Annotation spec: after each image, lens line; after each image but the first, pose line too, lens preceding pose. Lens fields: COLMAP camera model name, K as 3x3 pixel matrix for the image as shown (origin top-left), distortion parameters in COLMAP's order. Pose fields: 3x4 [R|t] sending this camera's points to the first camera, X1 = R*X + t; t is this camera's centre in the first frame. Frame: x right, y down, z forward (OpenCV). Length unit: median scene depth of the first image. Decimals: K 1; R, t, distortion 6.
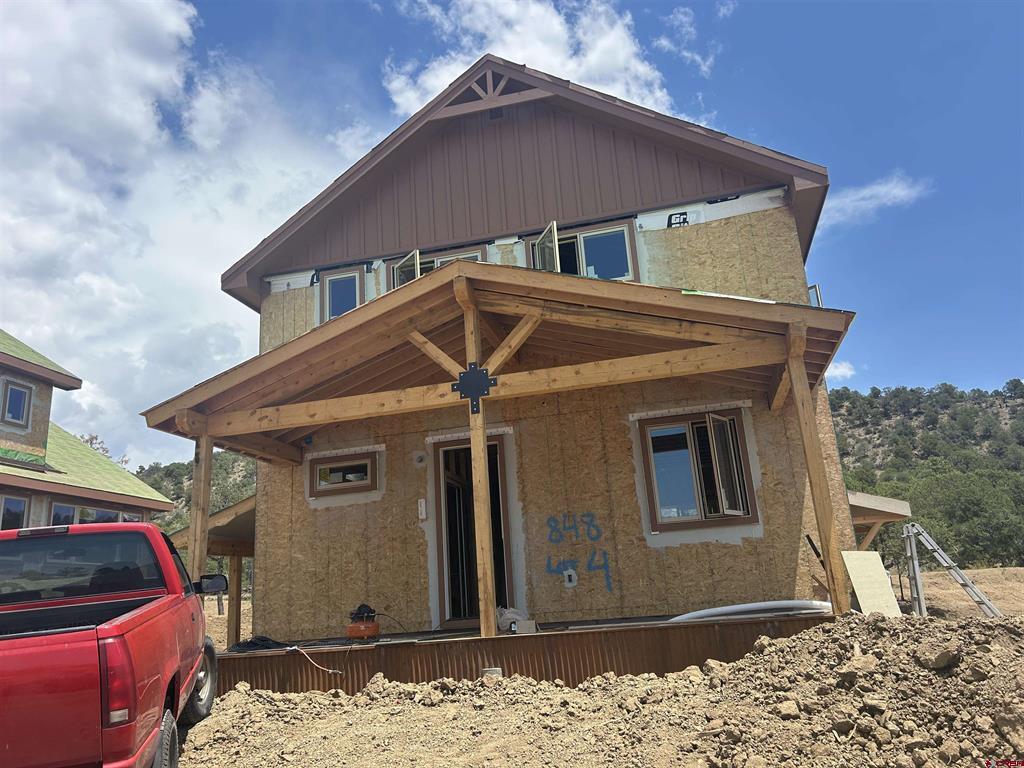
lens RADIAL K [[765.5, 0, 512.0], [0, 765.5, 384.0], [0, 0, 1]] dist [0.085106, 0.004815]
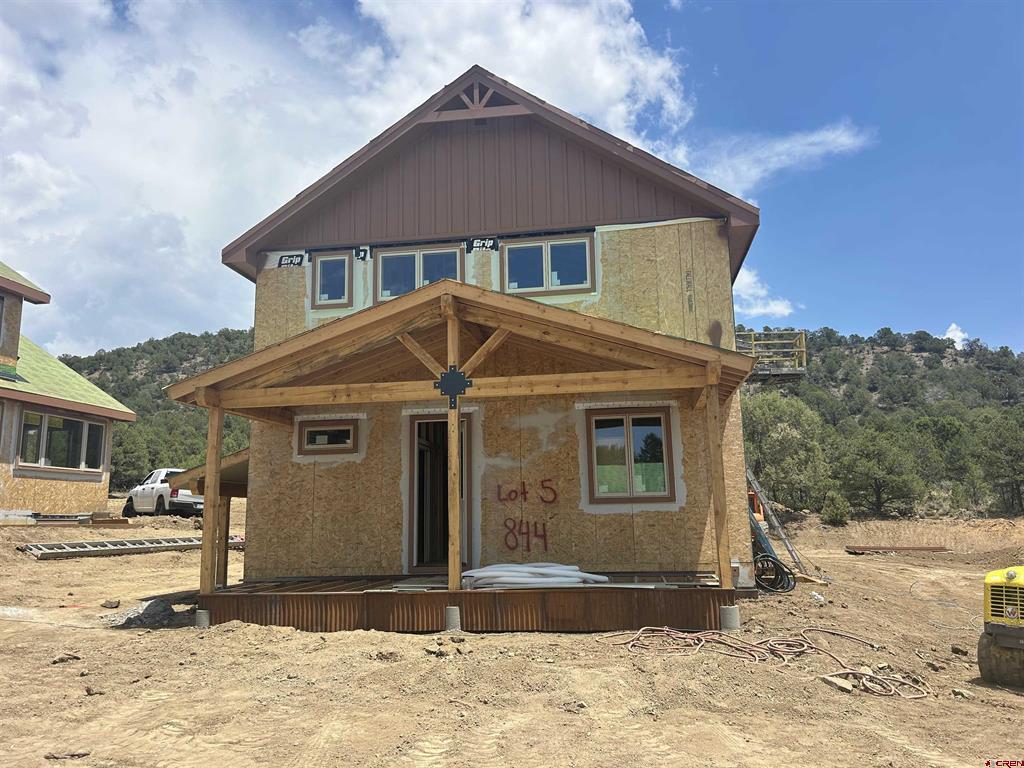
lens RADIAL K [[756.1, 0, 512.0], [0, 756.1, 384.0], [0, 0, 1]] dist [0.051411, -0.001988]
pose [[0.995053, 0.062375, 0.077322, -0.037994], [-0.070432, 0.991839, 0.106278, -0.101719], [-0.070061, -0.111198, 0.991326, -0.139282]]
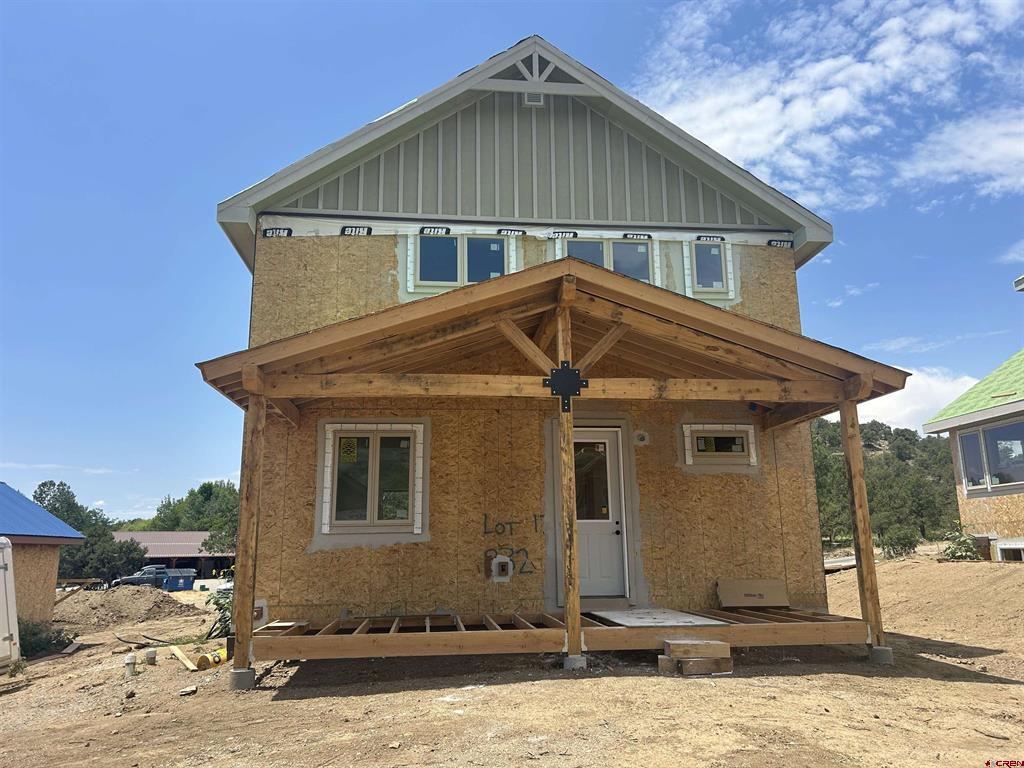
lens RADIAL K [[773.1, 0, 512.0], [0, 773.1, 384.0], [0, 0, 1]] dist [0.058228, -0.054011]
pose [[0.937160, 0.130463, 0.323589, -0.346527], [-0.148942, 0.988299, 0.032898, -0.016338], [-0.315511, -0.079027, 0.945626, 0.036928]]
